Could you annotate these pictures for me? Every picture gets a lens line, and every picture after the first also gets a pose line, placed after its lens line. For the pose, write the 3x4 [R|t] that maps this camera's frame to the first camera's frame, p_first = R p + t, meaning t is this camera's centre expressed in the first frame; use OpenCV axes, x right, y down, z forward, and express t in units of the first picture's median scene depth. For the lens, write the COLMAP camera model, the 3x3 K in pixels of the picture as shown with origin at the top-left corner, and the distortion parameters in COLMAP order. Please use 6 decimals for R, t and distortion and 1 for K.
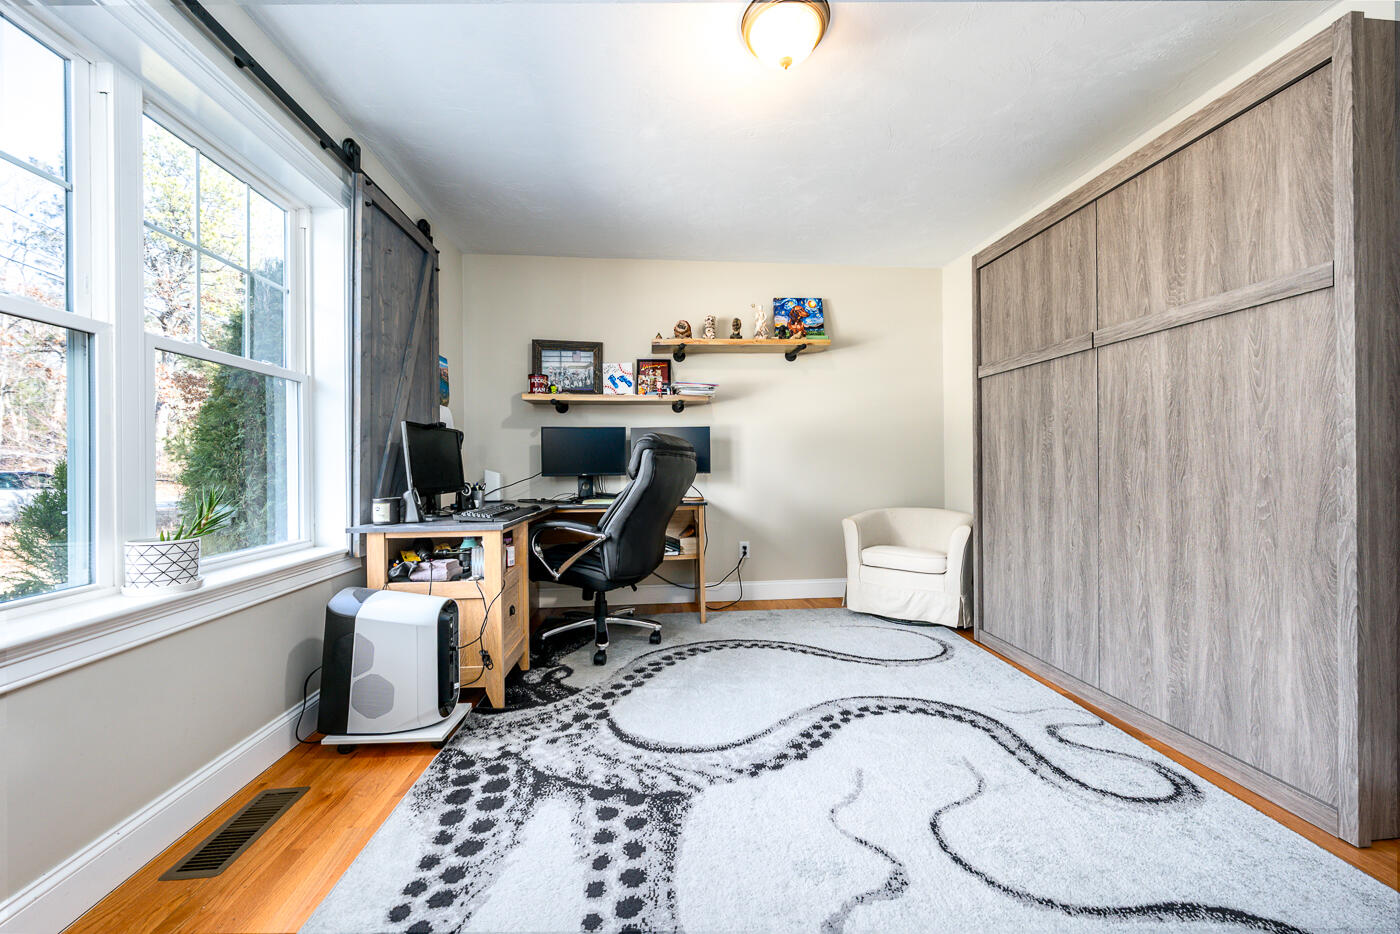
lens RADIAL K [[508.0, 0, 694.1], [0, 508.0, 445.1], [0, 0, 1]] dist [0.000176, -0.000037]
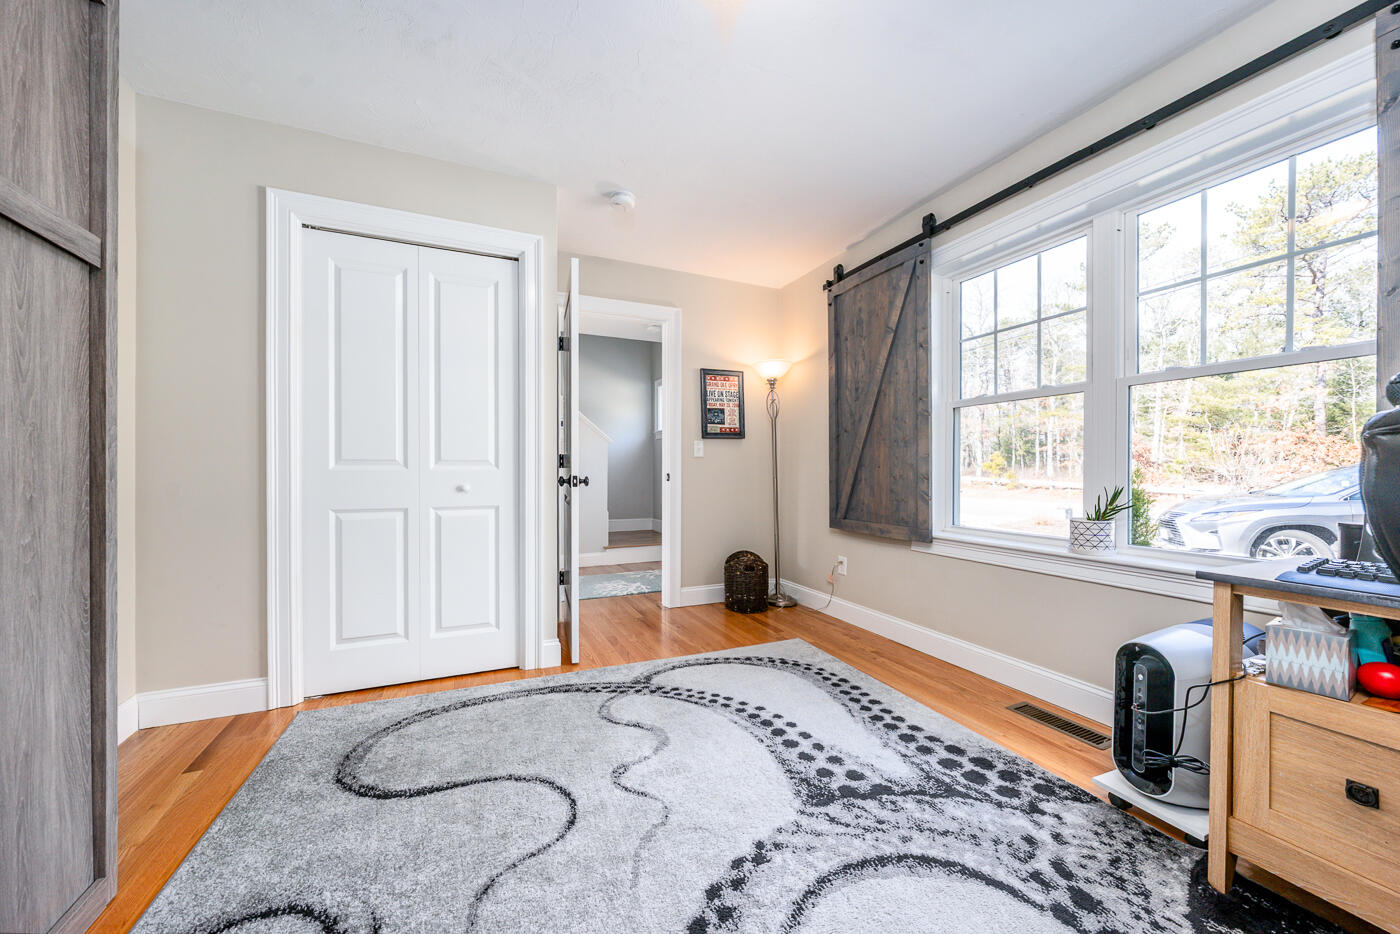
lens RADIAL K [[473.1, 0, 699.8], [0, 473.1, 463.4], [0, 0, 1]] dist [-0.002536, -0.000245]
pose [[-0.932169, -0.000172, -0.362024, 0.510526], [0.018664, 0.998647, -0.048531, 0.061935], [0.361543, -0.051996, -0.930904, 1.792420]]
